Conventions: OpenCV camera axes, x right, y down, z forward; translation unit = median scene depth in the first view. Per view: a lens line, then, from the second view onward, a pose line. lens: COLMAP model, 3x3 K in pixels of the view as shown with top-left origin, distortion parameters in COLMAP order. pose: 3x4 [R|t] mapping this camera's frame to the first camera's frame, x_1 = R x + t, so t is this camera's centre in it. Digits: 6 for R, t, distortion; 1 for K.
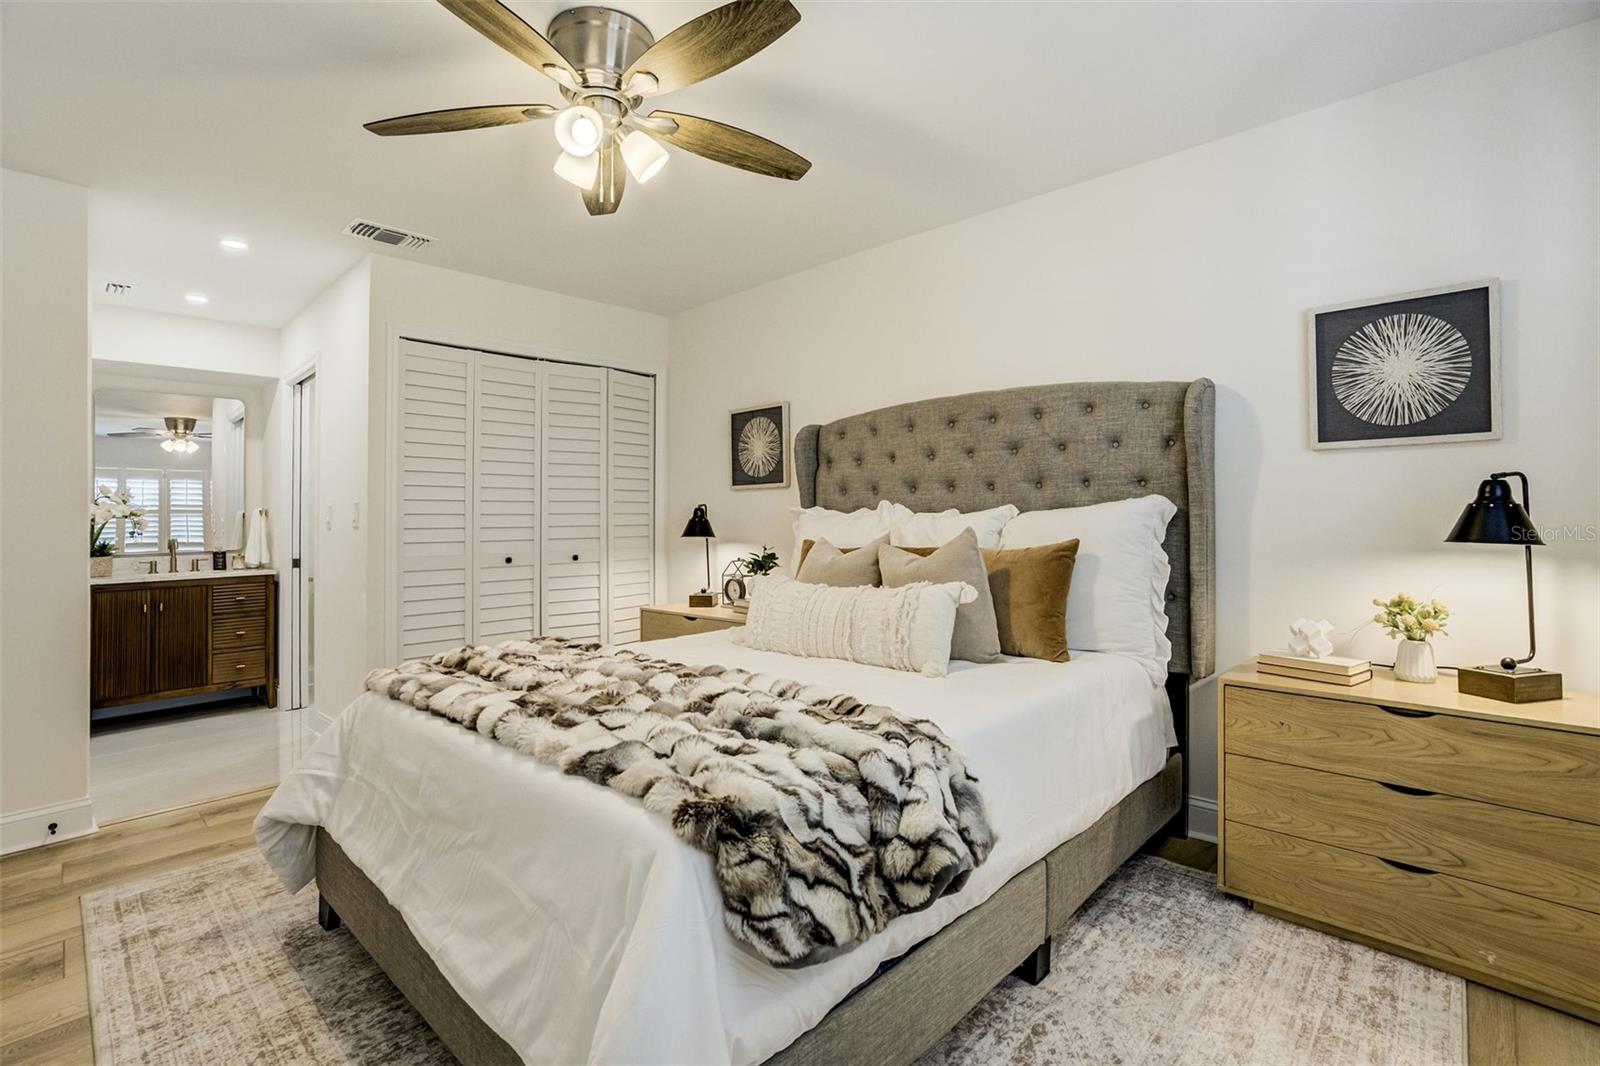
lens RADIAL K [[767.9, 0, 793.9], [0, 767.9, 547.1], [0, 0, 1]] dist [-0.035497, 0.020271]
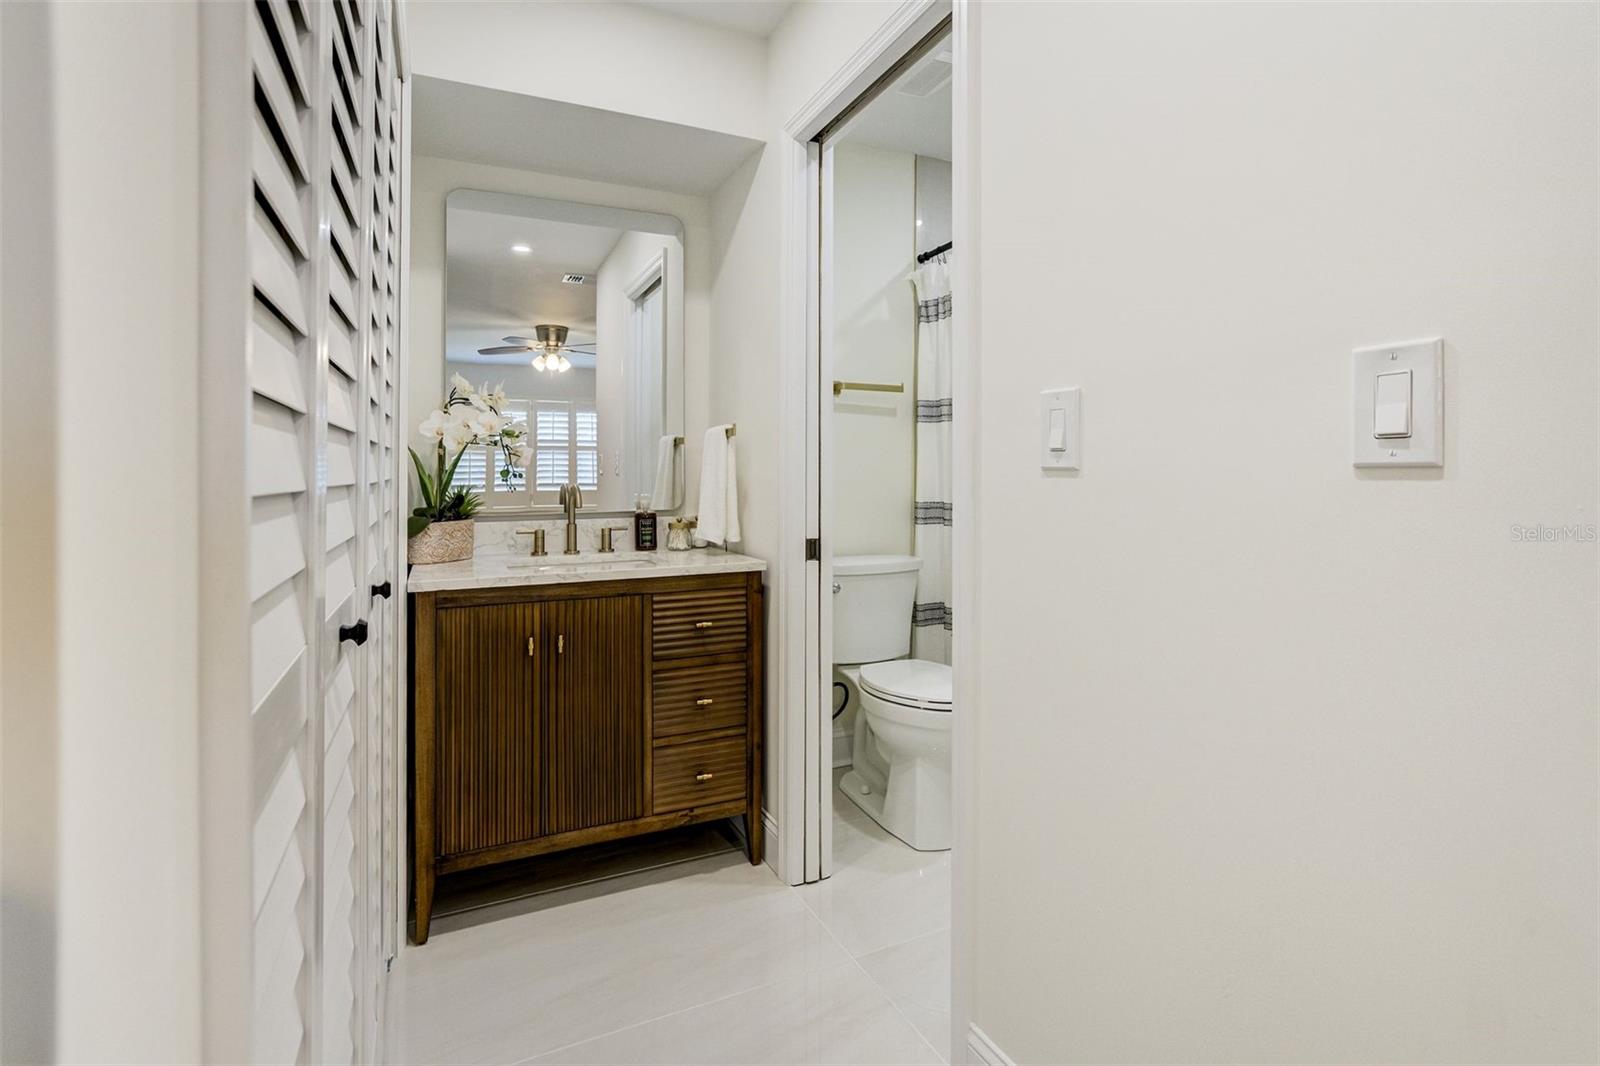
lens RADIAL K [[767.9, 0, 793.9], [0, 767.9, 547.1], [0, 0, 1]] dist [-0.035497, 0.020271]
pose [[0.938016, 0.050526, -0.342889, -0.362769], [-0.026924, 0.996950, 0.073252, -0.008496], [0.345545, -0.059480, 0.936515, 0.411072]]
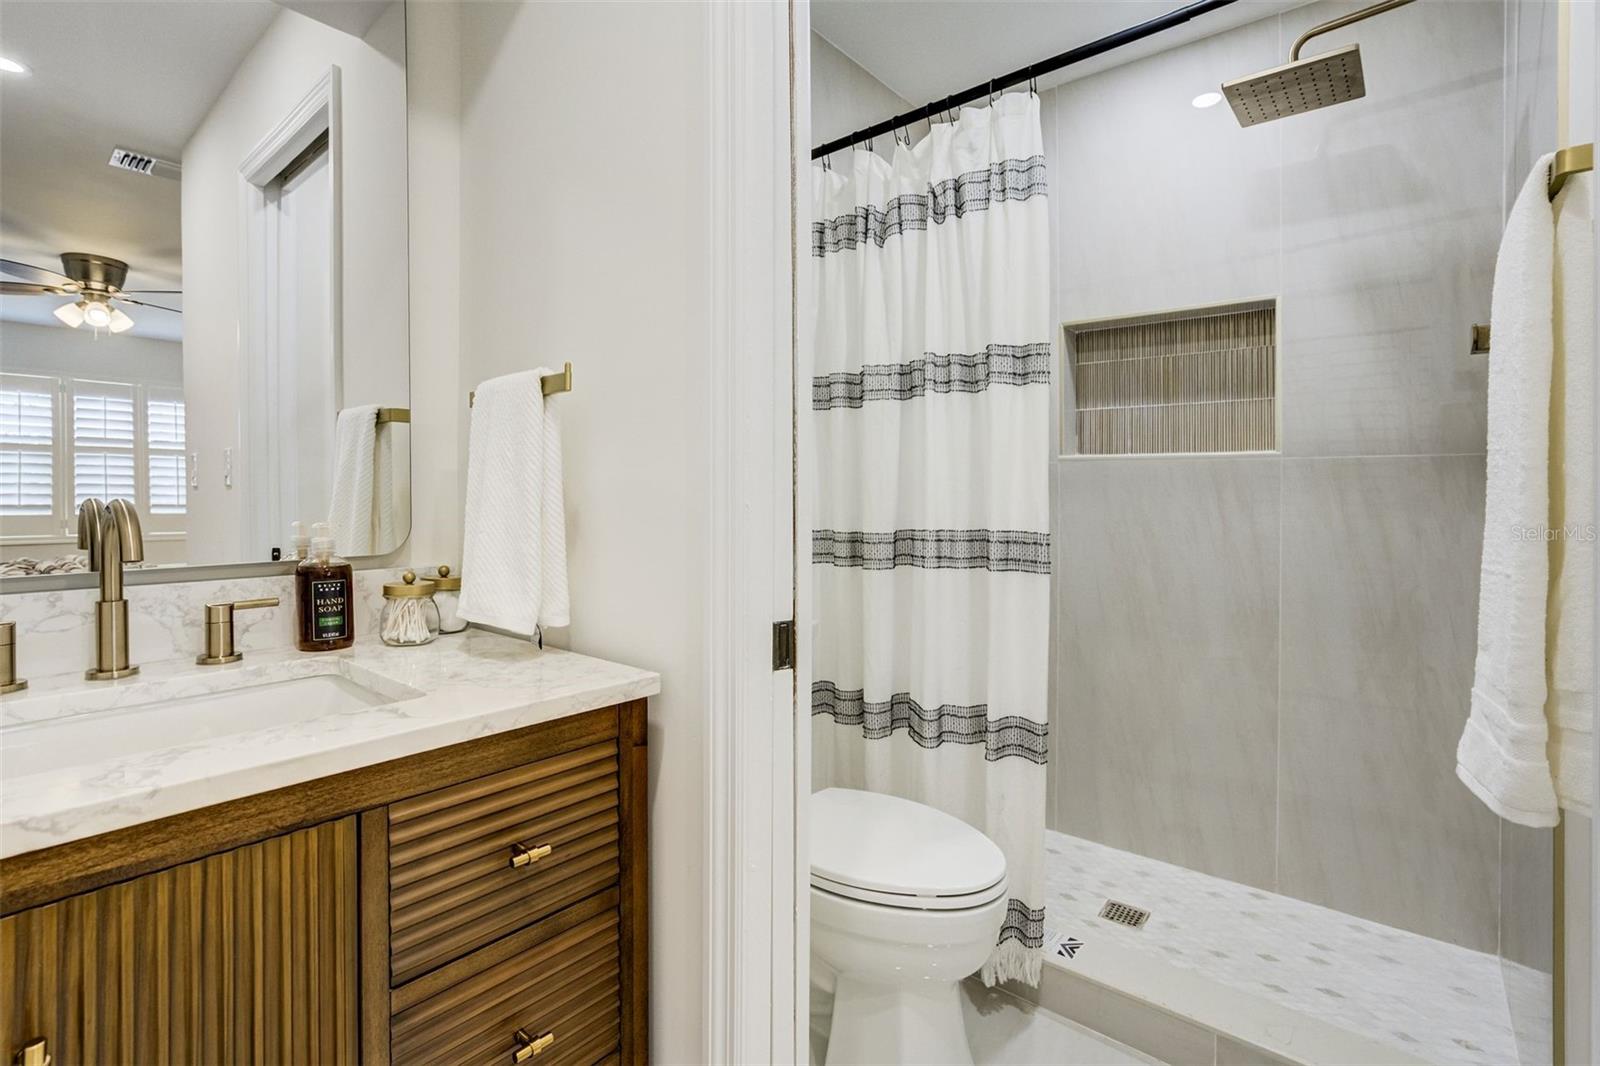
lens RADIAL K [[767.9, 0, 793.9], [0, 767.9, 547.1], [0, 0, 1]] dist [-0.035497, 0.020271]
pose [[0.997037, 0.021340, 0.073903, -0.469925], [-0.023897, 0.999140, 0.033888, -0.007694], [-0.073117, -0.035554, 0.996689, 0.564993]]
